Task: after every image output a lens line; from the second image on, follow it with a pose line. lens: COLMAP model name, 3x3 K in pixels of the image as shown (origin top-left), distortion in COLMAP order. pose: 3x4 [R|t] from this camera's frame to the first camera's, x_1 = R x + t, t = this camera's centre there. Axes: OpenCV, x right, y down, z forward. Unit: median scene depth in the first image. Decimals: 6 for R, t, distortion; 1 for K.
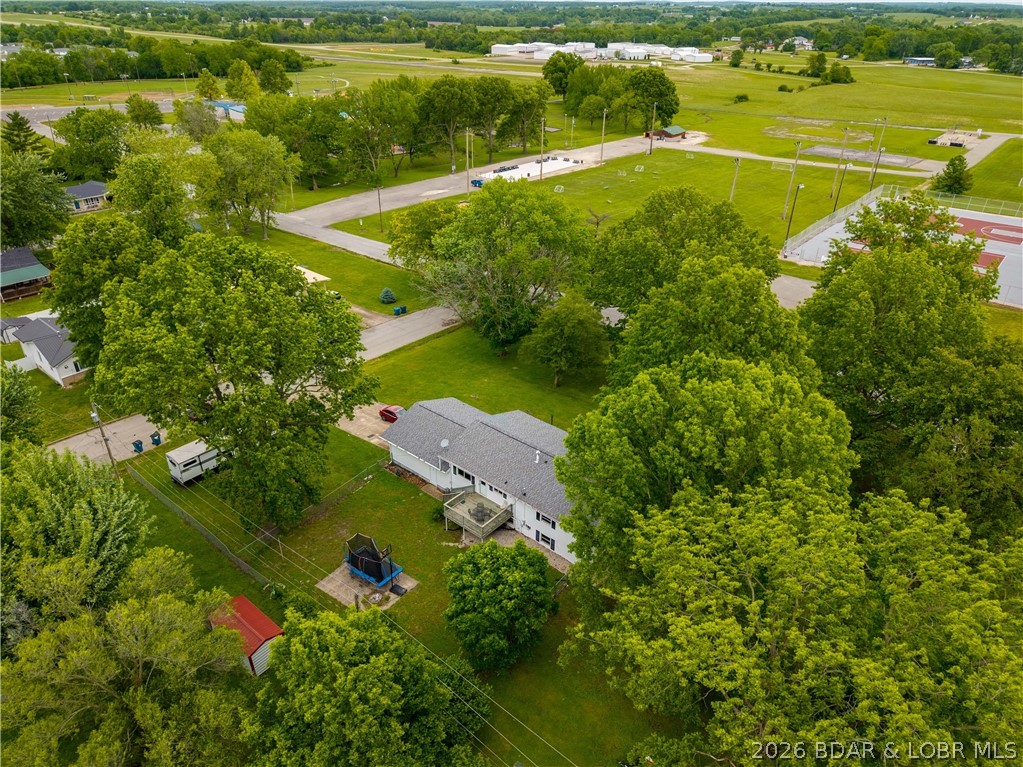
lens RADIAL K [[695.5, 0, 511.7], [0, 695.5, 389.2], [0, 0, 1]] dist [0.008481, -0.006672]
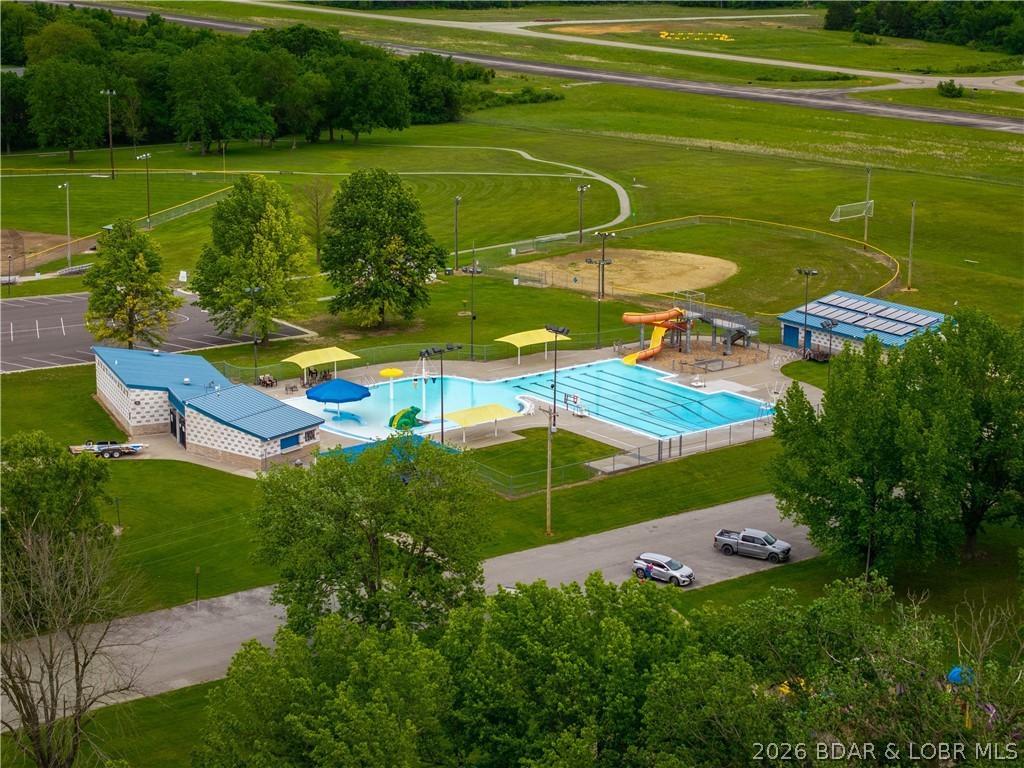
lens RADIAL K [[2051.2, 0, 512.0], [0, 2051.2, 384.0], [0, 0, 1]] dist [0.017184, -0.021048]
pose [[0.974081, 0.048709, -0.220894, -0.068422], [-0.104539, 0.962935, -0.248652, -0.116383], [0.200595, 0.265299, 0.943068, 0.172350]]
